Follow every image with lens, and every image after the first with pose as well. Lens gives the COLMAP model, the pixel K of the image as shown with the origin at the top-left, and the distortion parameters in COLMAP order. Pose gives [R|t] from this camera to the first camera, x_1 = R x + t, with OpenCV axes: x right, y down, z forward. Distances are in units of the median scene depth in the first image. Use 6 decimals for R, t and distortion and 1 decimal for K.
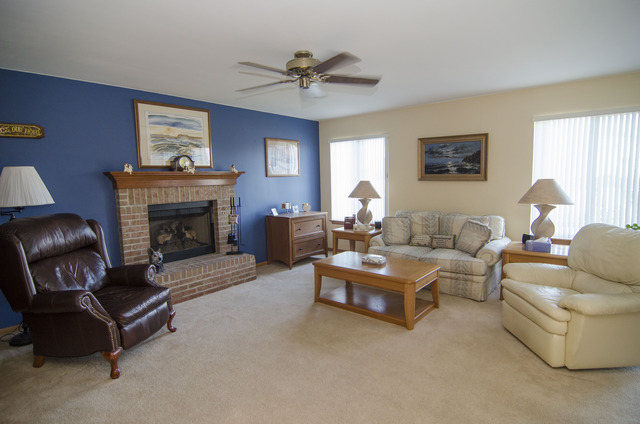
lens RADIAL K [[339.7, 0, 320.1], [0, 339.7, 212.9], [0, 0, 1]] dist [-0.005364, -0.000174]
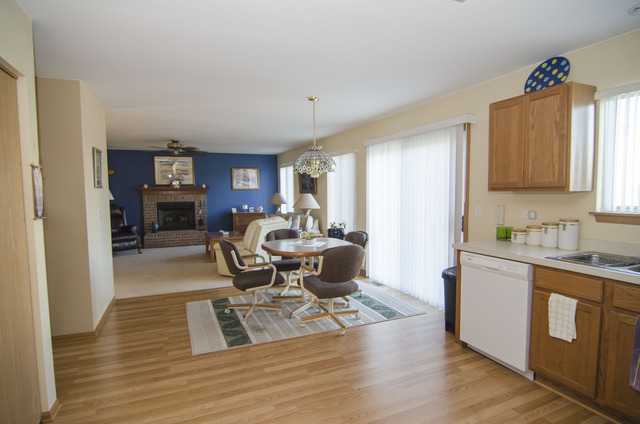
lens RADIAL K [[339.7, 0, 315.0], [0, 339.7, 212.8], [0, 0, 1]] dist [-0.005364, -0.000174]
pose [[0.897789, 0.038260, -0.438762, 1.228876], [-0.051152, 0.998536, -0.017595, 0.026237], [0.437446, 0.038240, 0.898431, -0.462703]]
